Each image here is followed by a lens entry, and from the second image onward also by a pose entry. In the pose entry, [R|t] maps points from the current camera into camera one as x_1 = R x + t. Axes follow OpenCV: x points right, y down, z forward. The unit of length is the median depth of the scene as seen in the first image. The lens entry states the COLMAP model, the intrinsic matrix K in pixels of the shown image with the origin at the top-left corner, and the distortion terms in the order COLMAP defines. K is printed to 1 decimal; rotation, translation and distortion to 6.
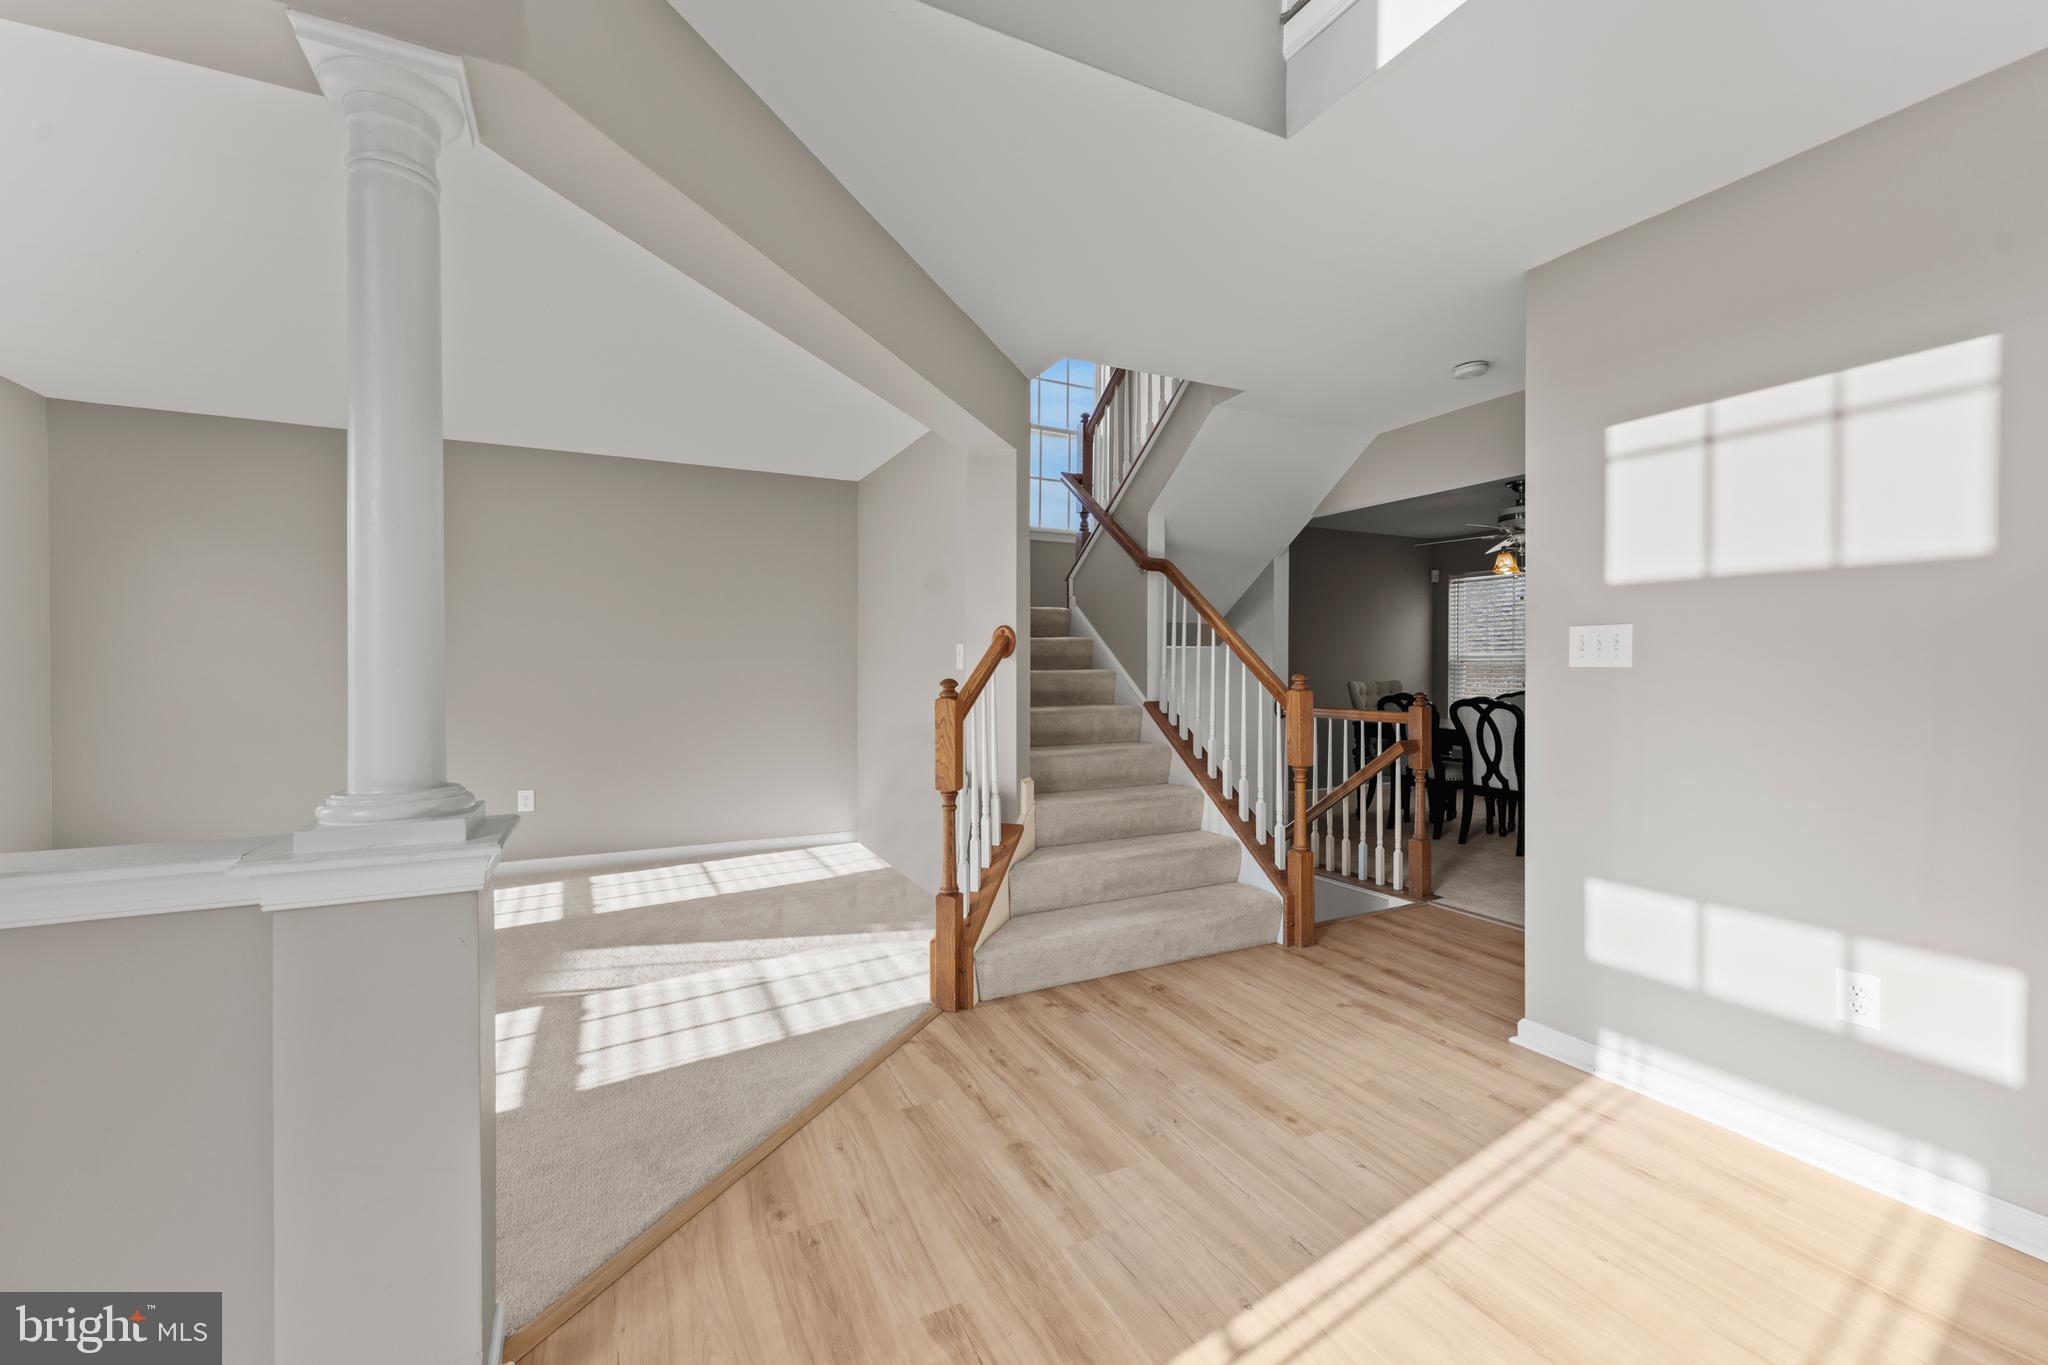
lens RADIAL K [[832.4, 0, 1019.9], [0, 832.4, 656.7], [0, 0, 1]] dist [0.022913, -0.000373]
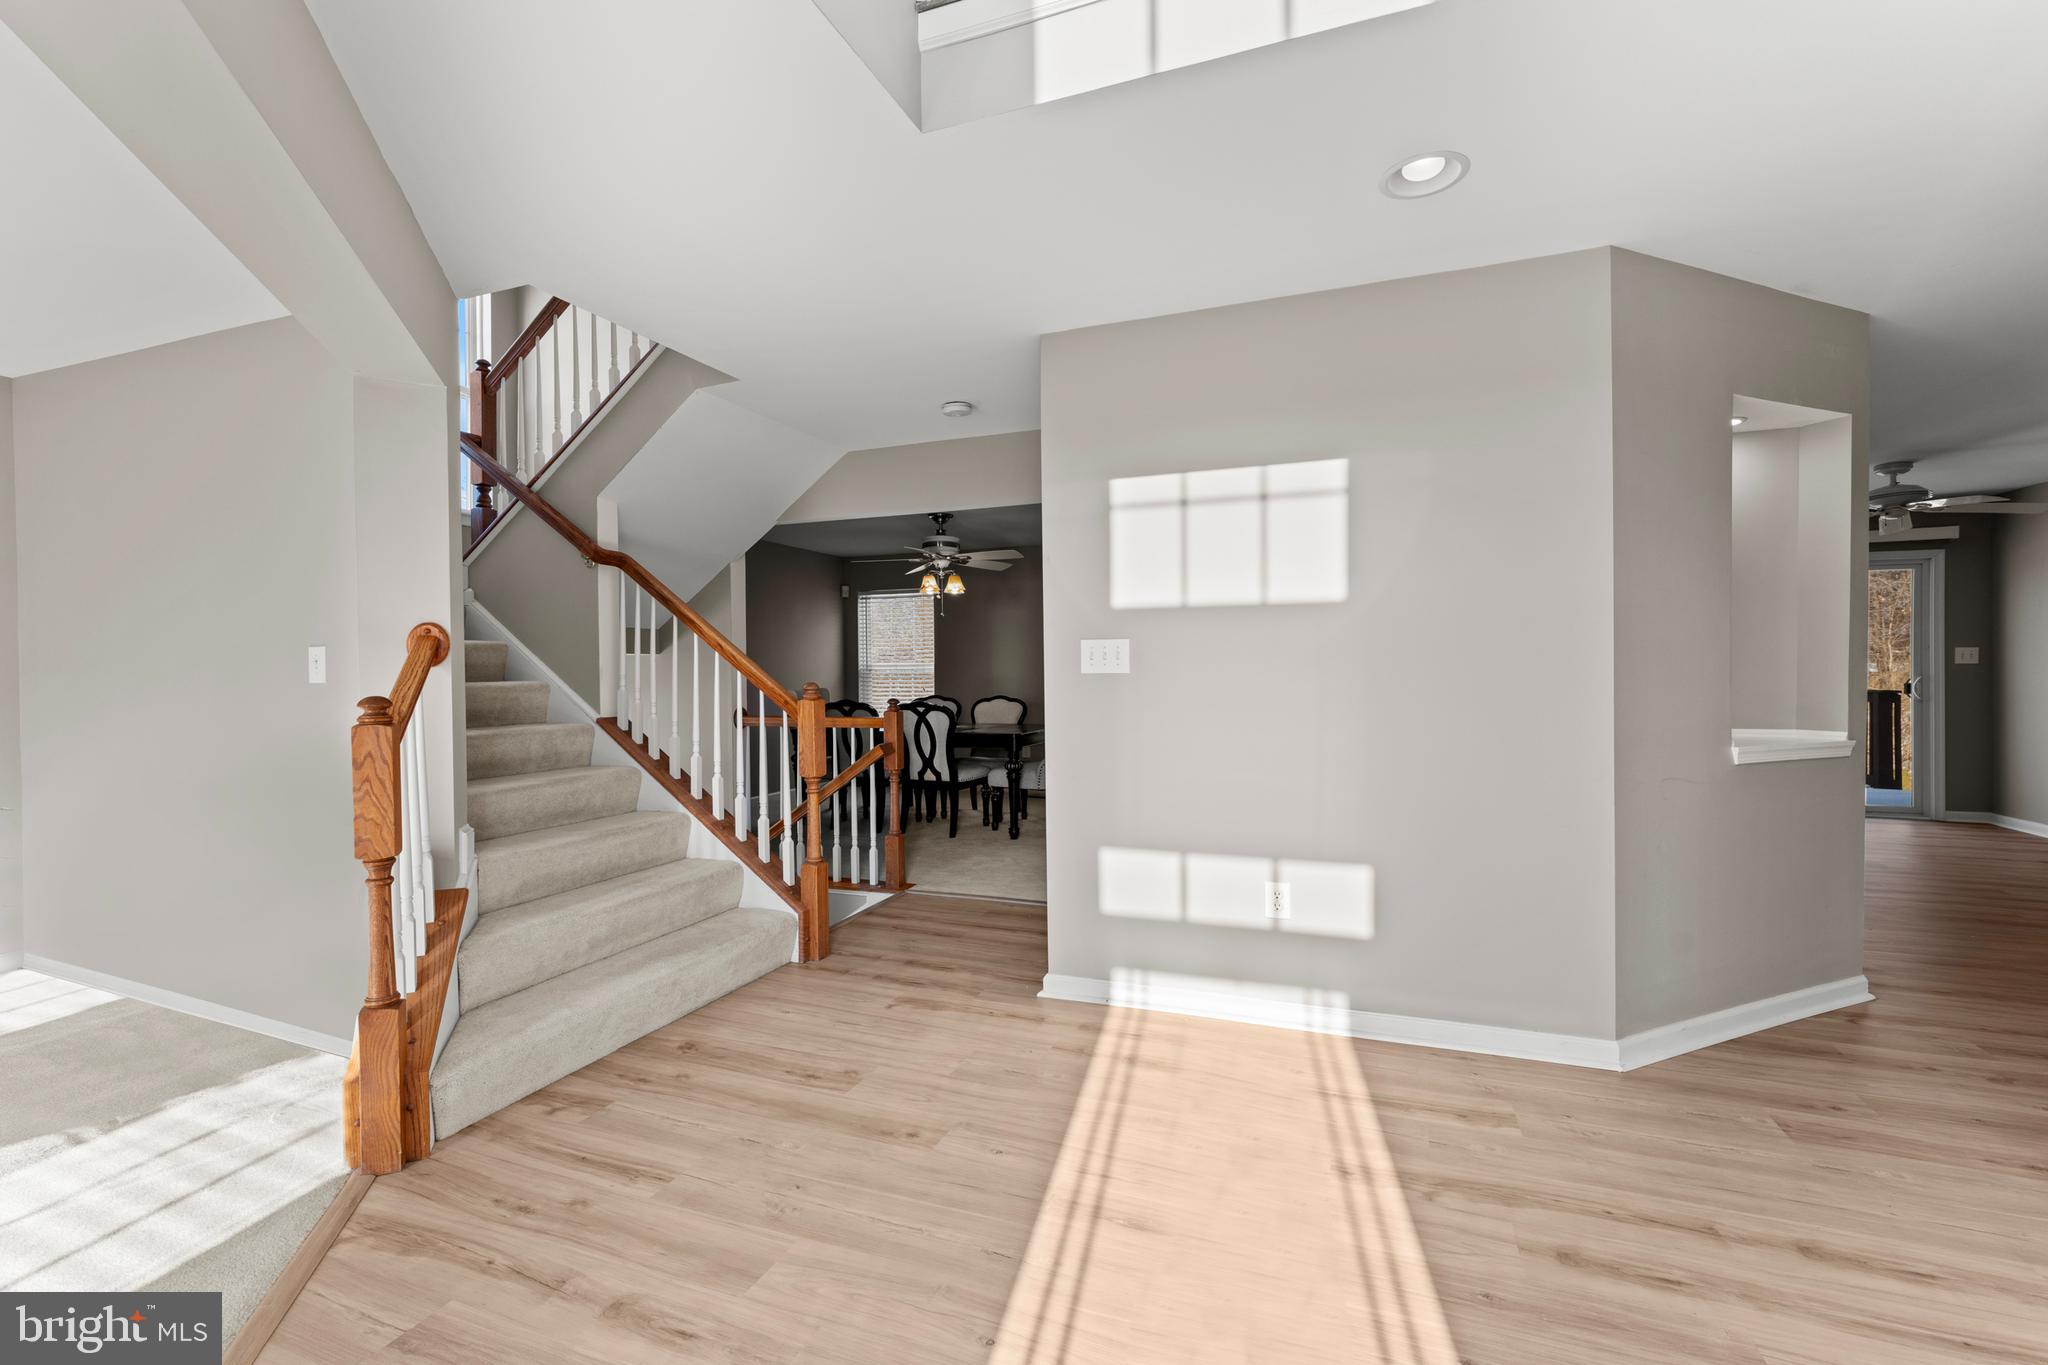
lens RADIAL K [[831.2, 0, 1018.0], [0, 831.2, 676.0], [0, 0, 1]] dist [0.016874, -0.000532]
pose [[0.747353, -0.006748, 0.664392, -0.151012], [-0.001640, 0.999927, 0.012001, 0.000063], [-0.664425, -0.010059, 0.747288, 0.123667]]
